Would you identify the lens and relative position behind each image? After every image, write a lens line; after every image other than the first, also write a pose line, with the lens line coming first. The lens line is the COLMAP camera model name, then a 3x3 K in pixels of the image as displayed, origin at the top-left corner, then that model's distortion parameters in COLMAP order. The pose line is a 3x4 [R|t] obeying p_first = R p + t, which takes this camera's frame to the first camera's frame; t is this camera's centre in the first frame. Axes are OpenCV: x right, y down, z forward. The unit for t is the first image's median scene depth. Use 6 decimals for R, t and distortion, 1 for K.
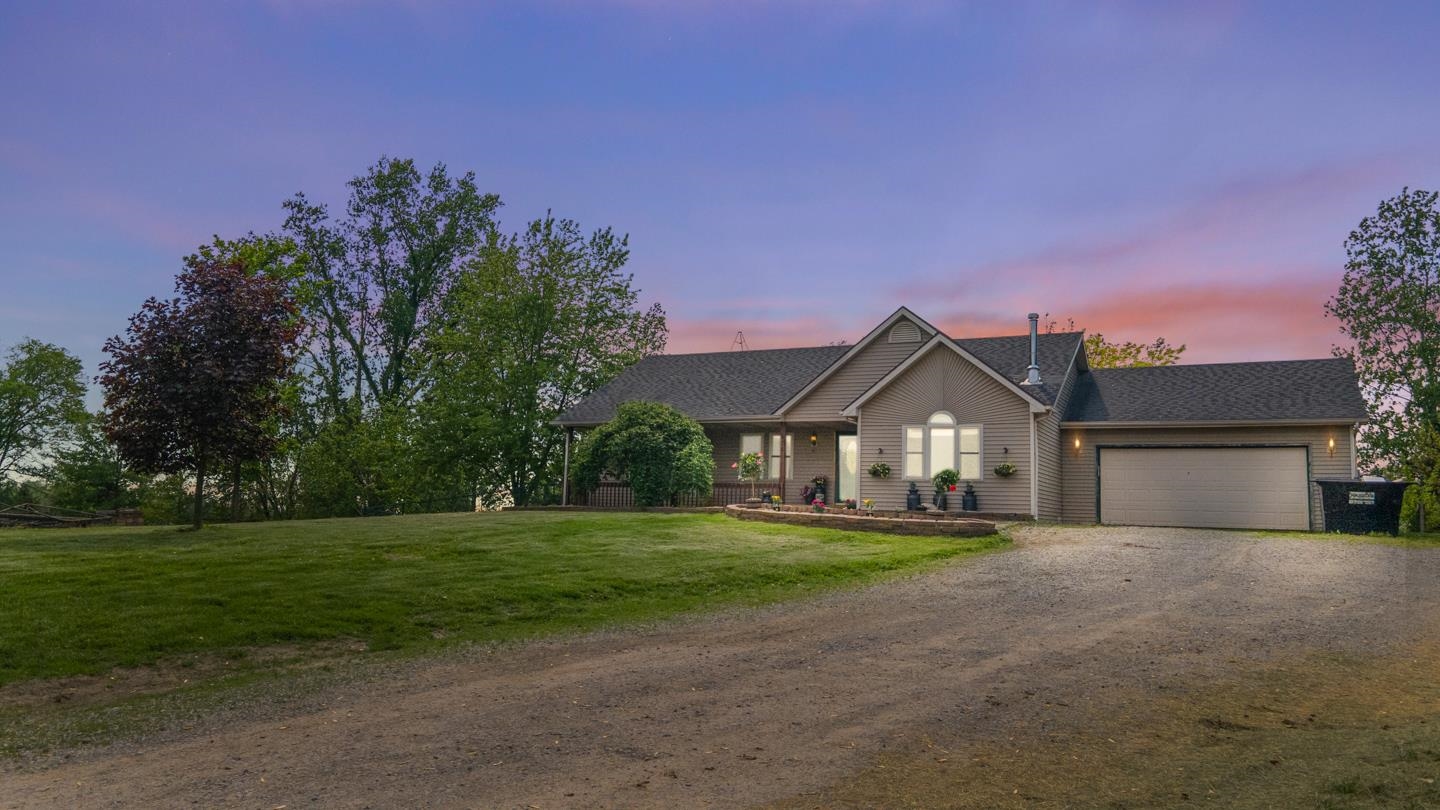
lens RADIAL K [[1040.1, 0, 723.8], [0, 1040.1, 380.2], [0, 0, 1]] dist [0.035780, 0.004355]
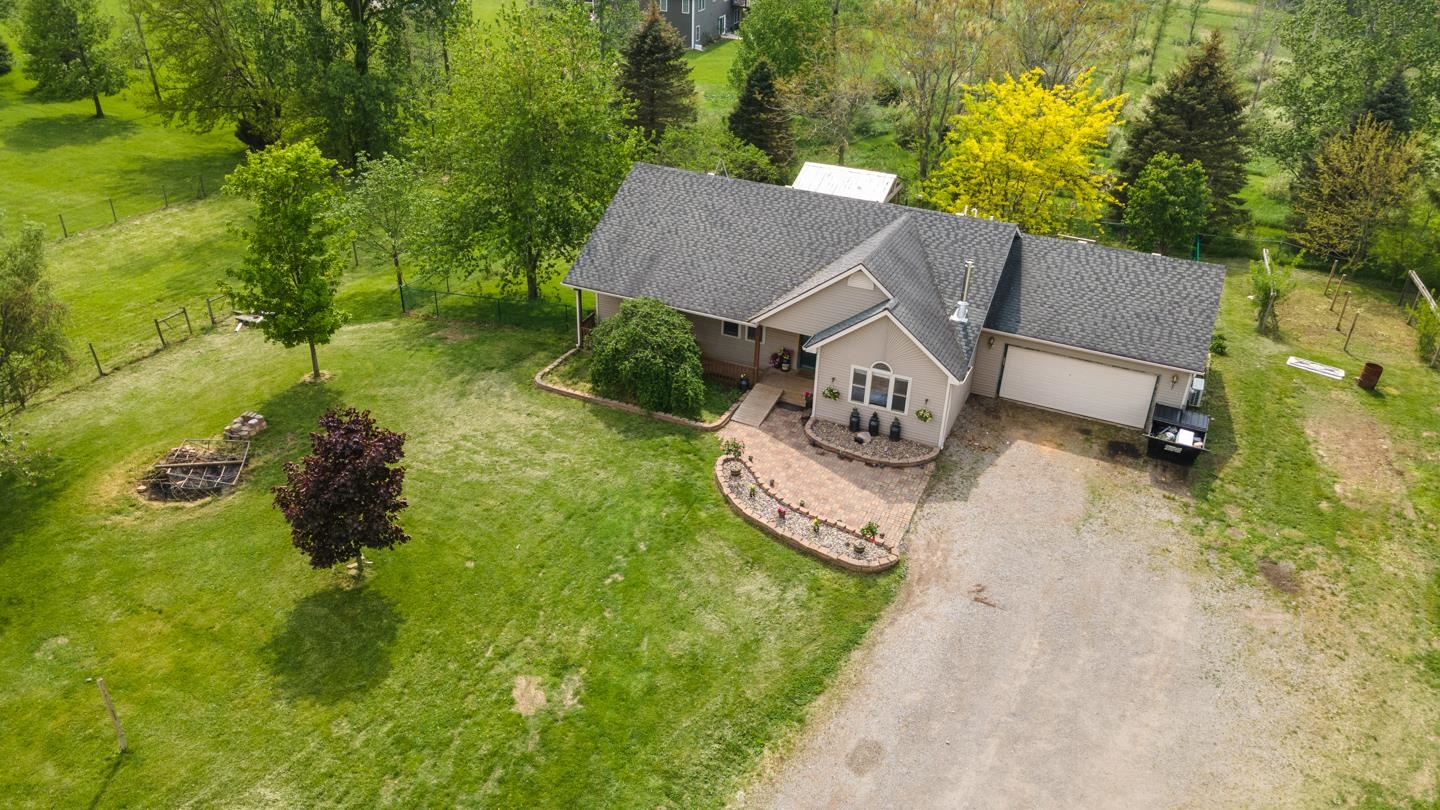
lens RADIAL K [[1040.1, 0, 723.8], [0, 1040.1, 380.2], [0, 0, 1]] dist [0.035780, 0.004355]
pose [[0.999613, -0.006742, 0.026996, -0.019218], [-0.009679, 0.825368, 0.564512, -0.647138], [-0.026088, -0.564555, 0.824983, -0.059959]]
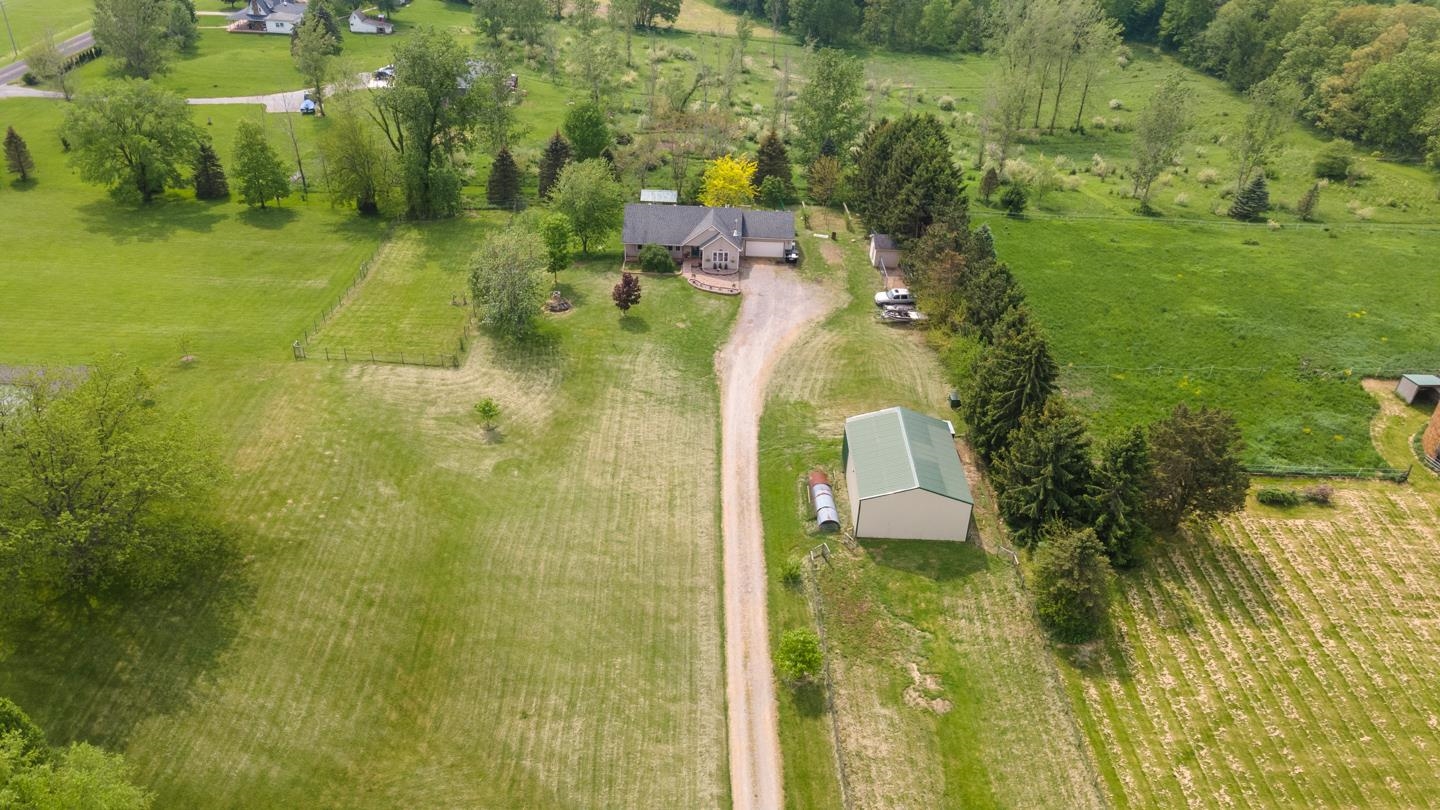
lens RADIAL K [[1040.1, 0, 723.8], [0, 1040.1, 380.2], [0, 0, 1]] dist [0.035780, 0.004355]
pose [[0.901524, -0.203358, 0.381968, -1.663299], [-0.064984, 0.809064, 0.584117, -2.205143], [-0.427822, -0.551417, 0.716176, -2.679605]]
